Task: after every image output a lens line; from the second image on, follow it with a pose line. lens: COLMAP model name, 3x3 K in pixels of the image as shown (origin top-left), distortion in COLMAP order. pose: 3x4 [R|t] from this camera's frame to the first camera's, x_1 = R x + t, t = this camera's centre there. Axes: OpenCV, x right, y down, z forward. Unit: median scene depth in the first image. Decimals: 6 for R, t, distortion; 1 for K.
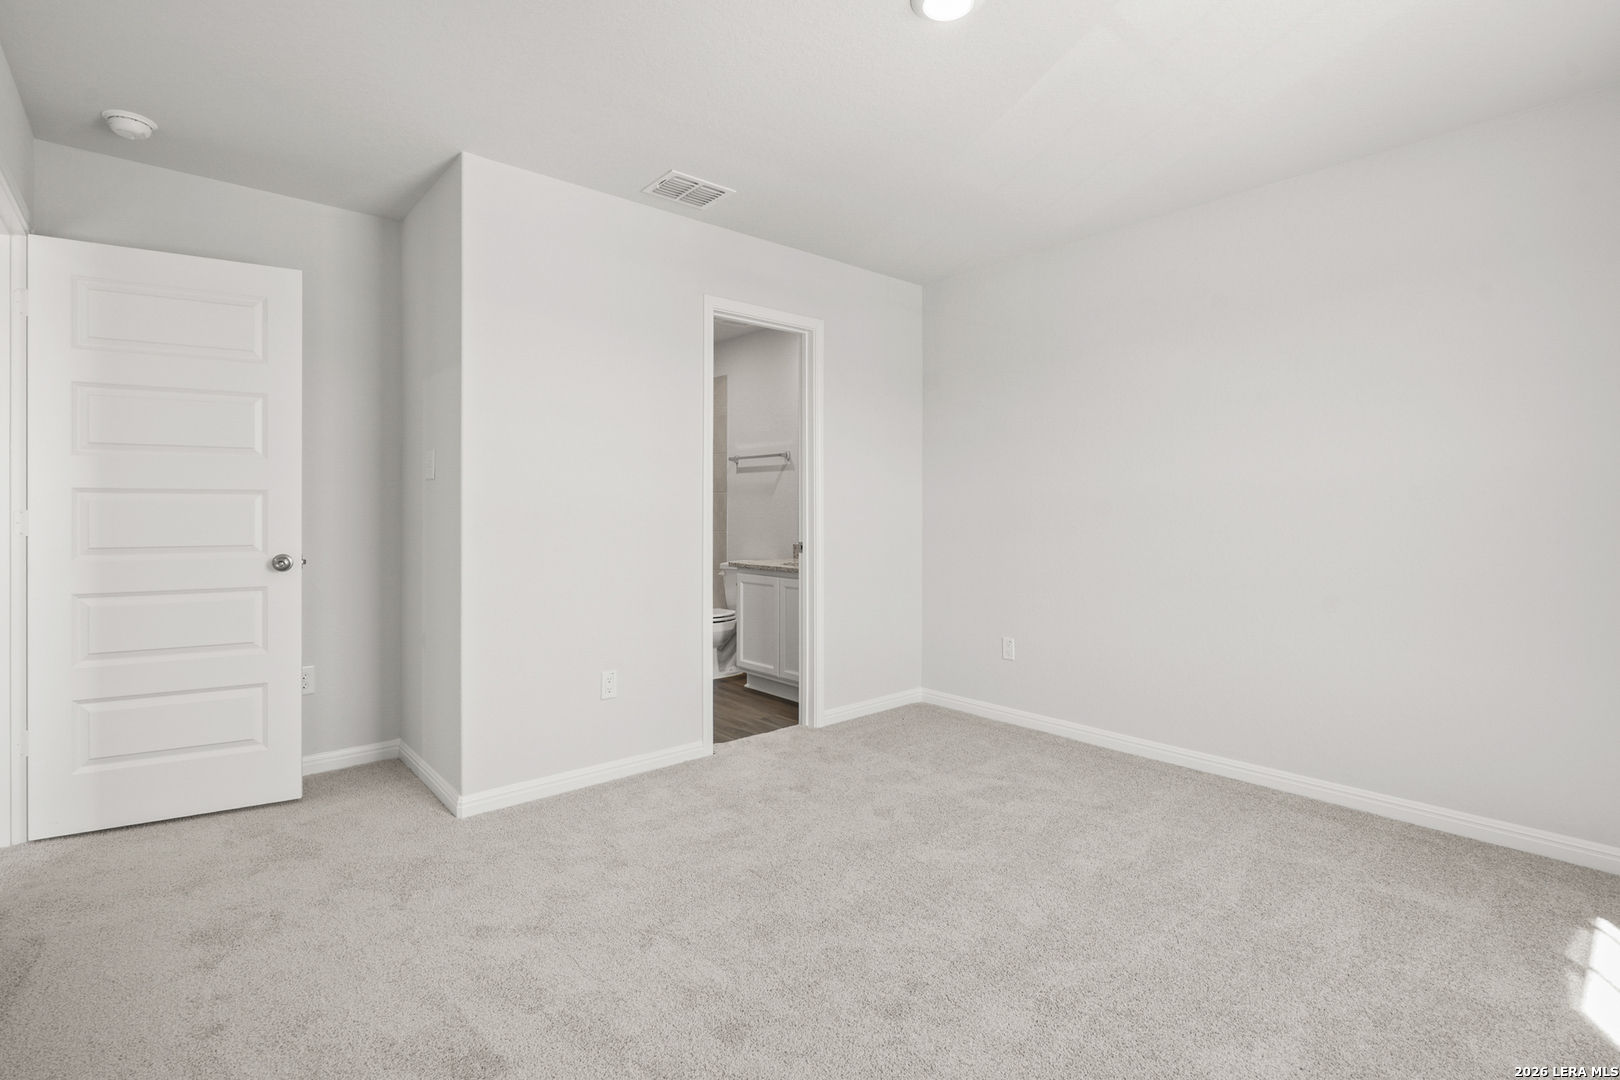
lens RADIAL K [[745.7, 0, 808.5], [0, 745.7, 519.1], [0, 0, 1]] dist [-0.000508, 0.000019]
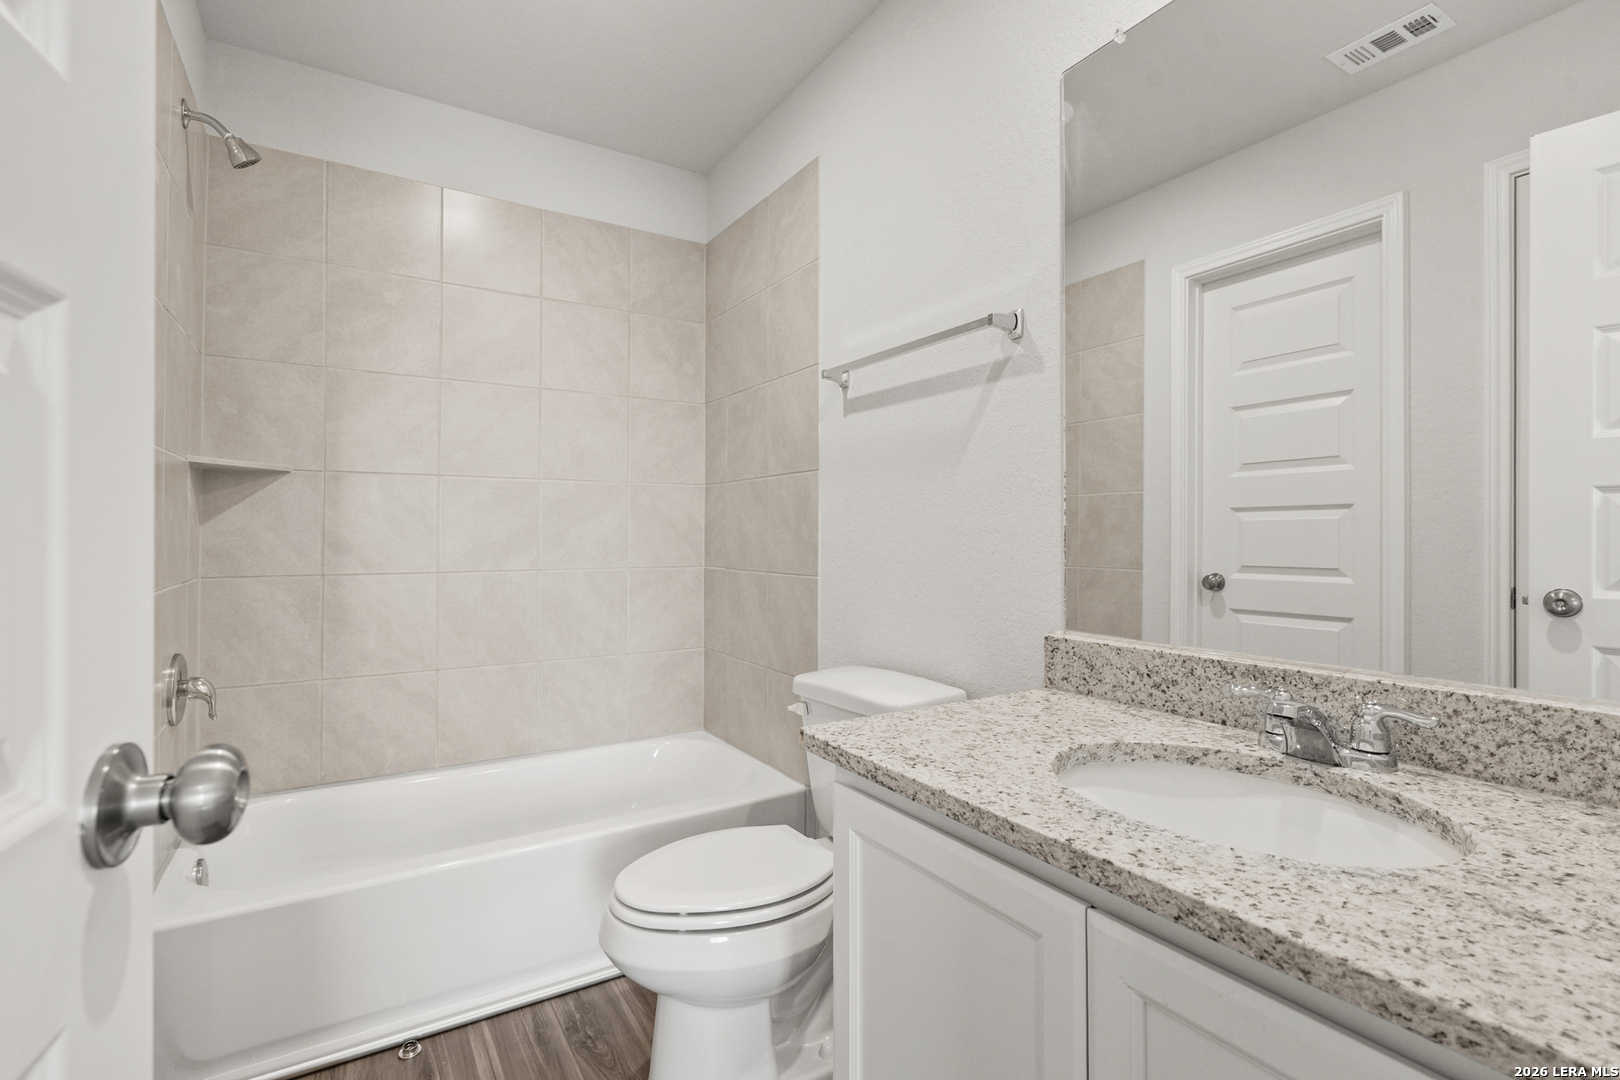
lens RADIAL K [[751.2, 0, 810.7], [0, 751.2, 526.1], [0, 0, 1]] dist [-0.002108, -0.000370]
pose [[0.987670, -0.002842, -0.156526, -0.062298], [-0.000795, 0.999731, -0.023168, -0.000232], [0.156550, 0.023006, 0.987402, 0.717581]]
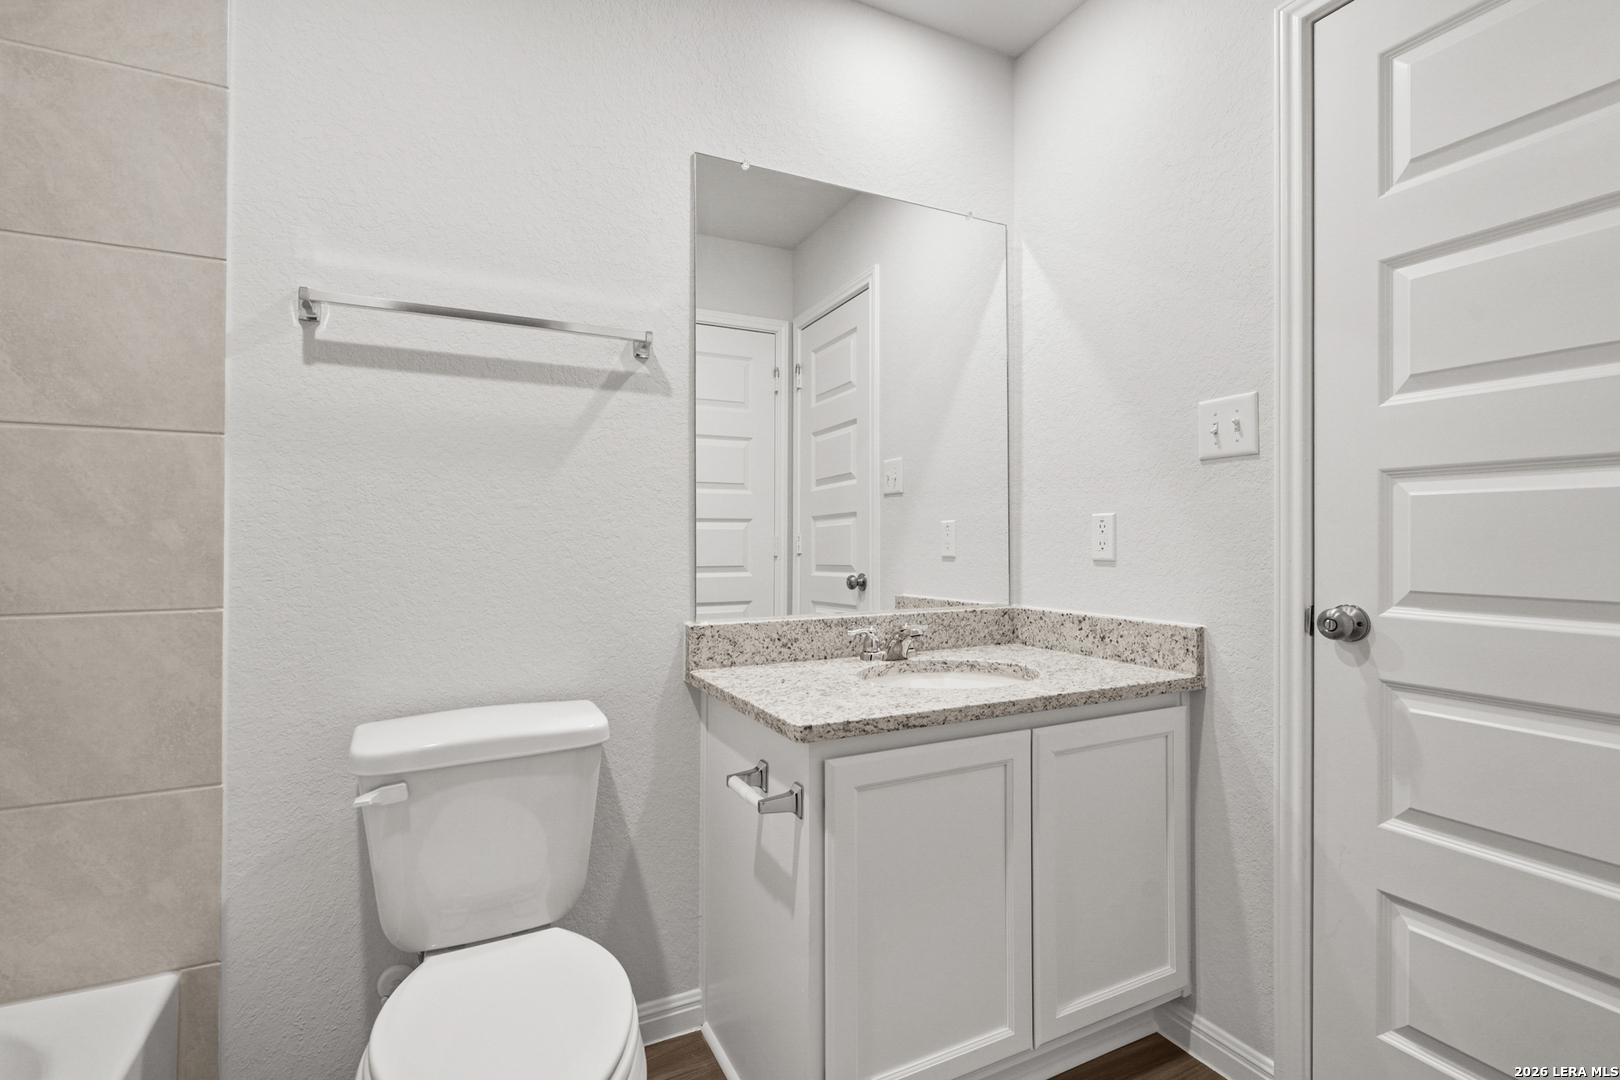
lens RADIAL K [[757.5, 0, 819.7], [0, 757.5, 528.5], [0, 0, 1]] dist [-0.000274, 0.000514]
pose [[0.240340, 0.010129, 0.970636, -0.324208], [0.009200, 0.999877, -0.012712, -0.003835], [-0.970645, 0.011985, 0.240217, 0.872434]]
